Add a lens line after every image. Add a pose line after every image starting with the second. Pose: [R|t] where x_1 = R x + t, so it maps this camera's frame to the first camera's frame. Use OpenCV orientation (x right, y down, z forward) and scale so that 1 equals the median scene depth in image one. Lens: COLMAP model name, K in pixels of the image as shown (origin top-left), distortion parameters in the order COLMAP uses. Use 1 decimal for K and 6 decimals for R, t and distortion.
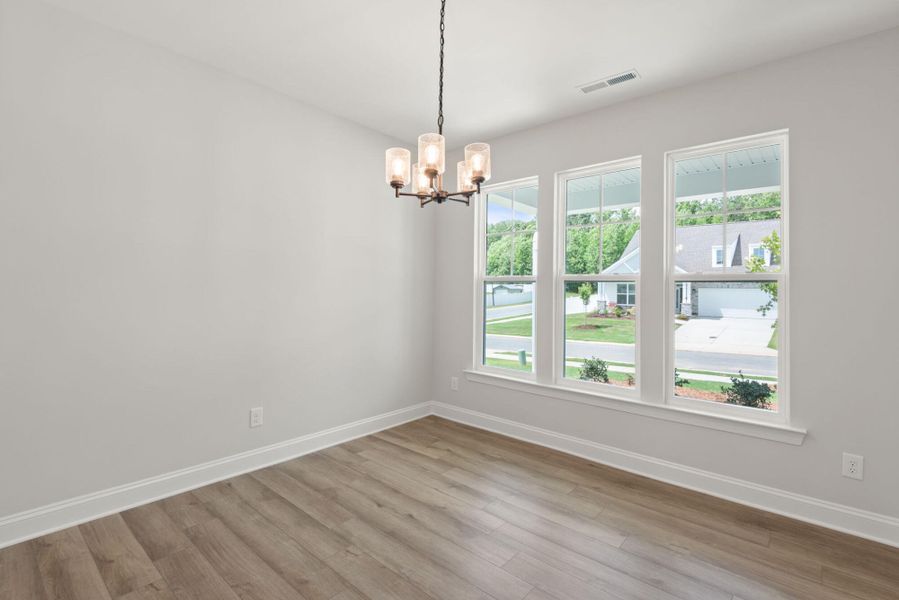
lens RADIAL K [[417.5, 0, 446.6], [0, 417.5, 290.2], [0, 0, 1]] dist [0.029408, -0.017200]
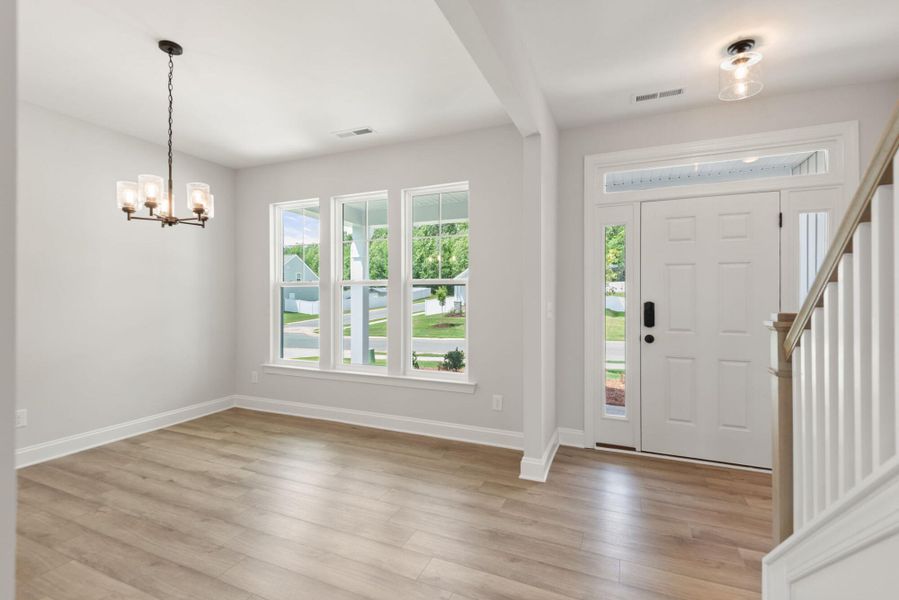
lens RADIAL K [[405.0, 0, 449.3], [0, 405.0, 301.2], [0, 0, 1]] dist [0.019182, -0.014205]
pose [[0.950806, -0.020239, 0.309124, 0.245478], [0.014375, 0.999671, 0.021235, 0.003727], [-0.309452, -0.015746, 0.950785, -0.271530]]
